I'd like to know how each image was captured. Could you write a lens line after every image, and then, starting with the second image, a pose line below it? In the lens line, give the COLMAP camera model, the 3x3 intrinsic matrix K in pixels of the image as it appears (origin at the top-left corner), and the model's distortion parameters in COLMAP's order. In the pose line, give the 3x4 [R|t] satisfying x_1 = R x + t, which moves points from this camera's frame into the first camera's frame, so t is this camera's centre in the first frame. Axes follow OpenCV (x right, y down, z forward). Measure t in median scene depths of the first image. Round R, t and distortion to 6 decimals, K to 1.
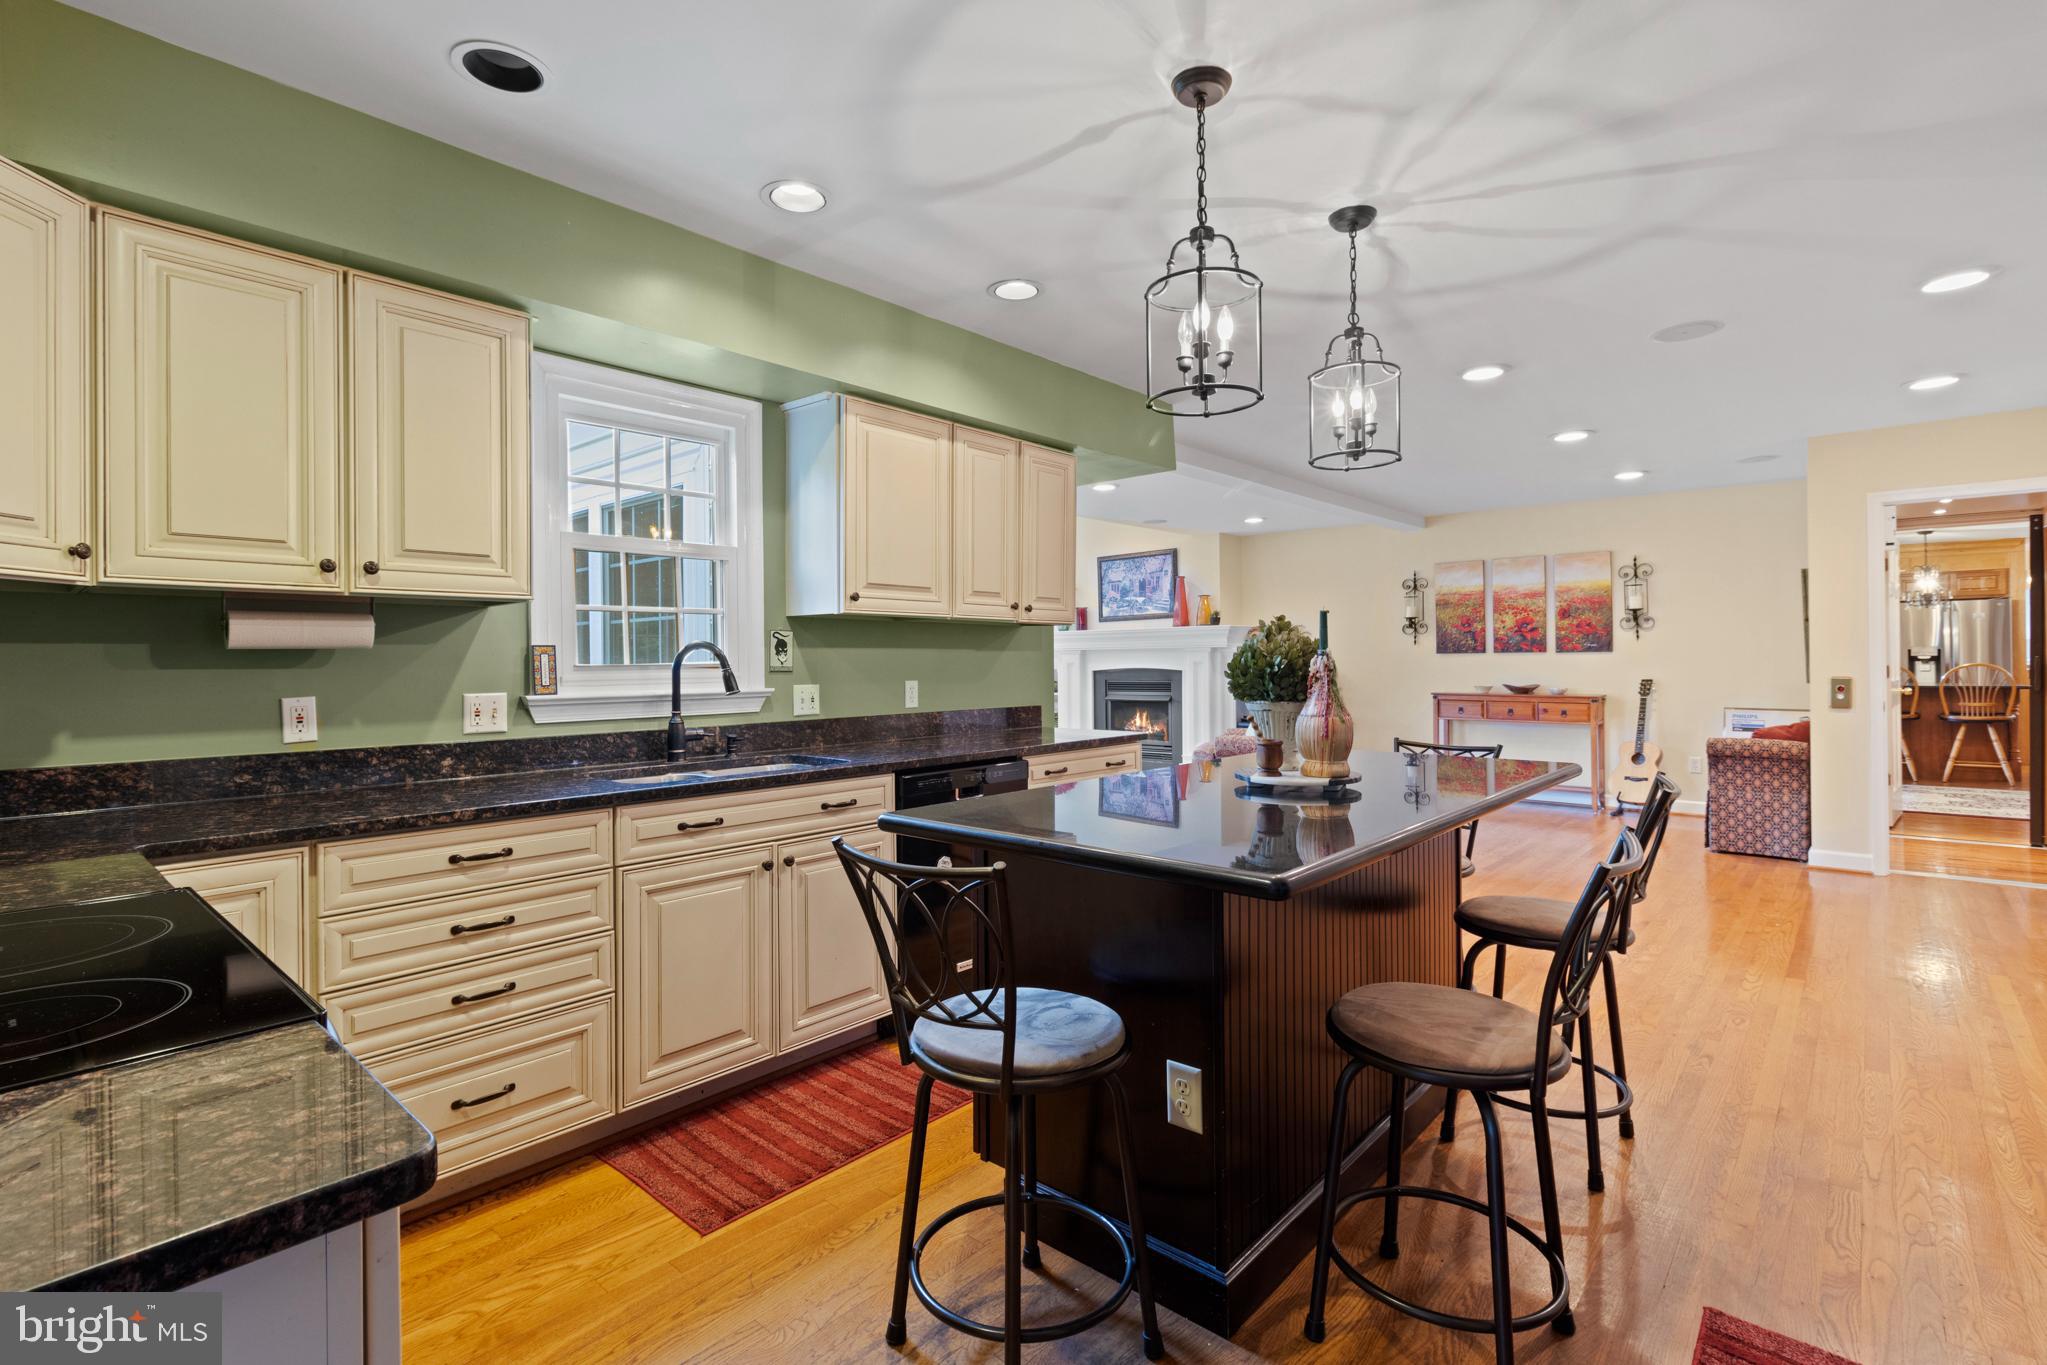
lens RADIAL K [[960.5, 0, 1017.9], [0, 960.5, 658.5], [0, 0, 1]] dist [0.001068, 0.000020]
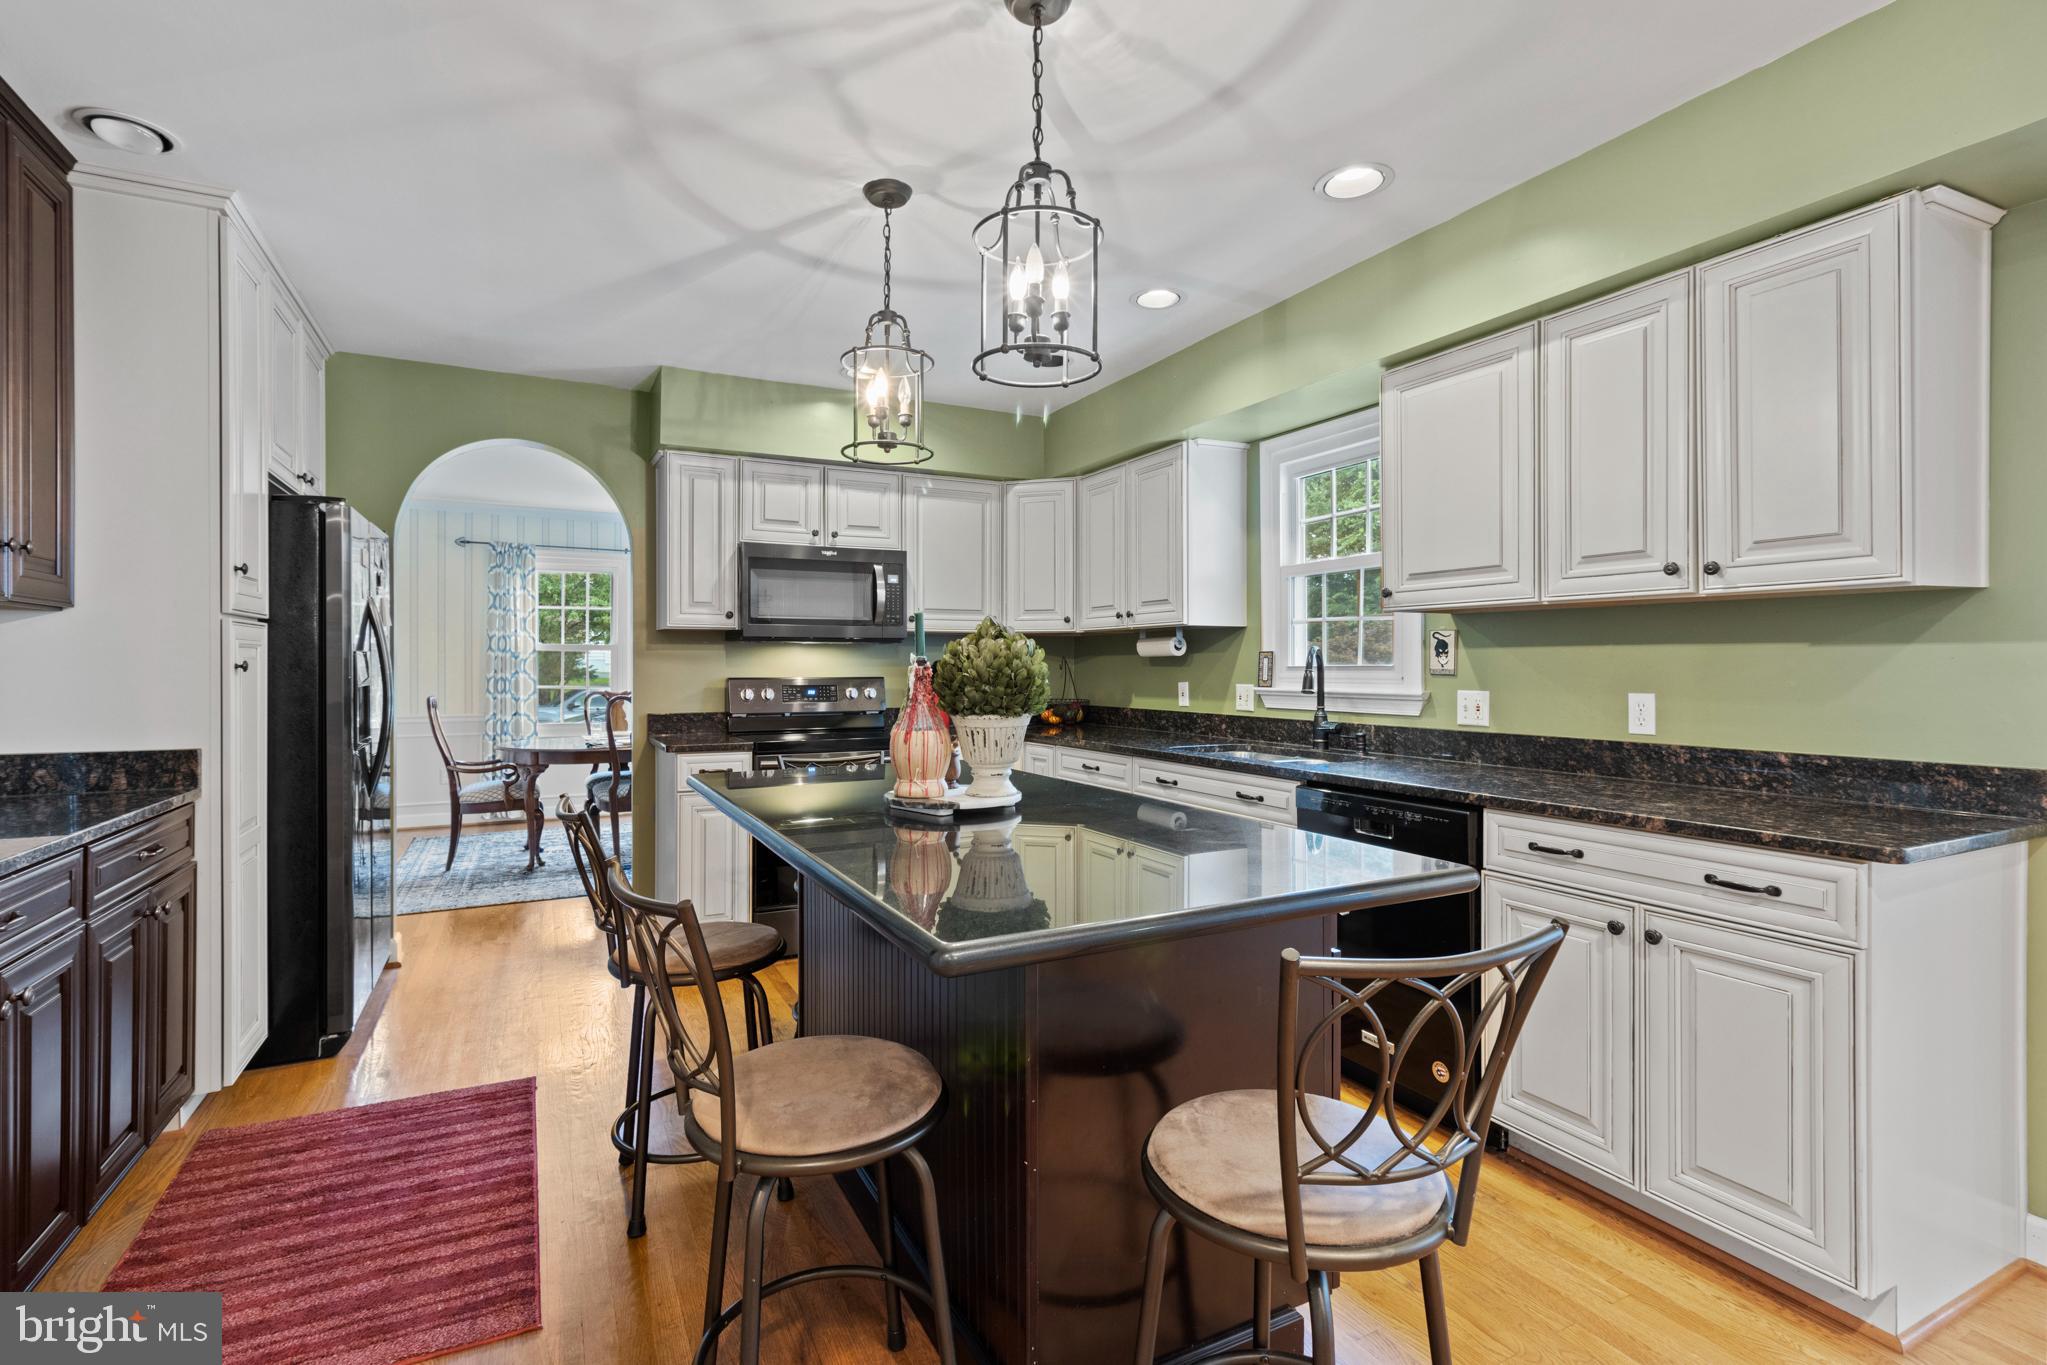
lens RADIAL K [[960.5, 0, 1017.9], [0, 960.5, 658.5], [0, 0, 1]] dist [0.001068, 0.000020]
pose [[-0.369513, -0.000525, -0.929225, 0.875520], [0.004977, 0.999984, -0.002544, -0.001868], [0.929212, -0.005565, -0.369505, 1.111053]]
